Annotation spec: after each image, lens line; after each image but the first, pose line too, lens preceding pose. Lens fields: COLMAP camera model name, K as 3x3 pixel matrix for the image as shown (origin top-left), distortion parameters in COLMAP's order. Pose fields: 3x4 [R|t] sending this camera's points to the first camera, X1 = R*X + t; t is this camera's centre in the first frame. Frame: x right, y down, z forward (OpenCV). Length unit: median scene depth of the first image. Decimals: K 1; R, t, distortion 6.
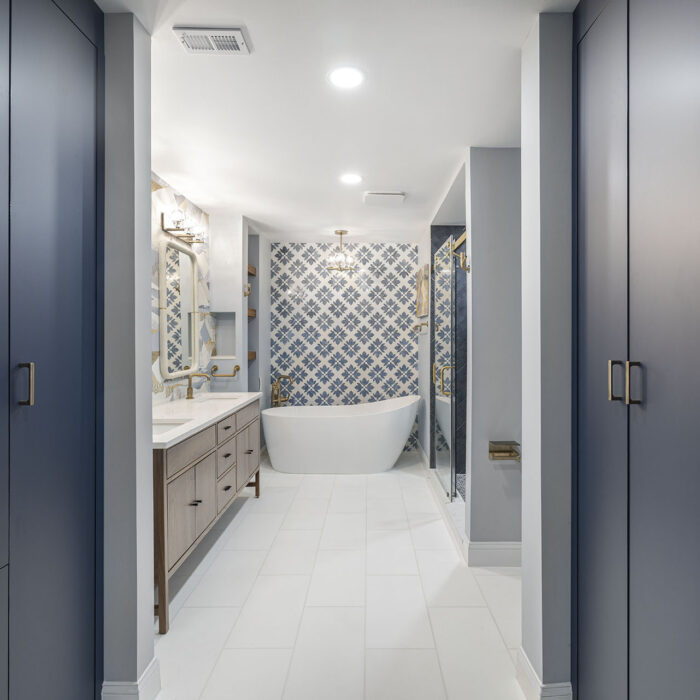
lens RADIAL K [[452.1, 0, 370.8], [0, 452.1, 340.1], [0, 0, 1]] dist [-0.006271, 0.003950]
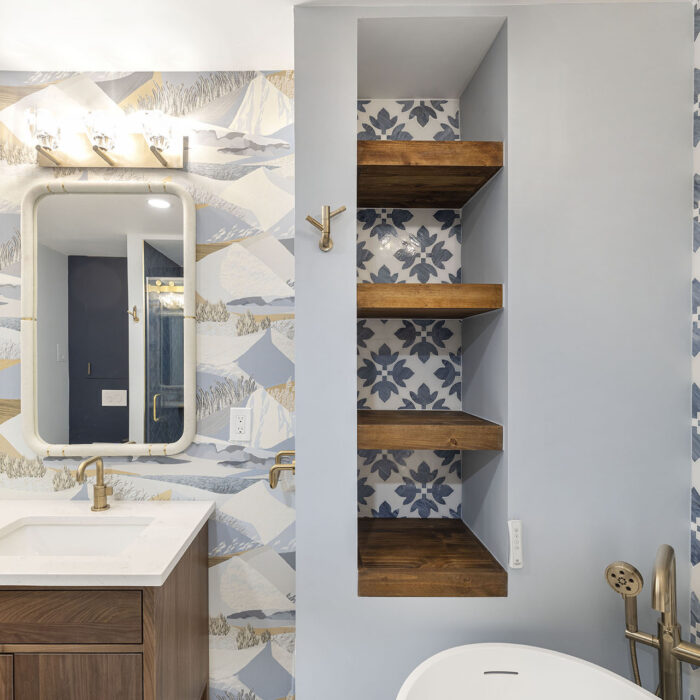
lens RADIAL K [[452.1, 0, 308.8], [0, 452.1, 353.3], [0, 0, 1]] dist [-0.006271, 0.003950]
pose [[-0.021794, 0.008768, -0.999724, 0.036058], [-0.006250, 0.999941, 0.008907, -0.021113], [0.999743, 0.006442, -0.021738, 0.789243]]
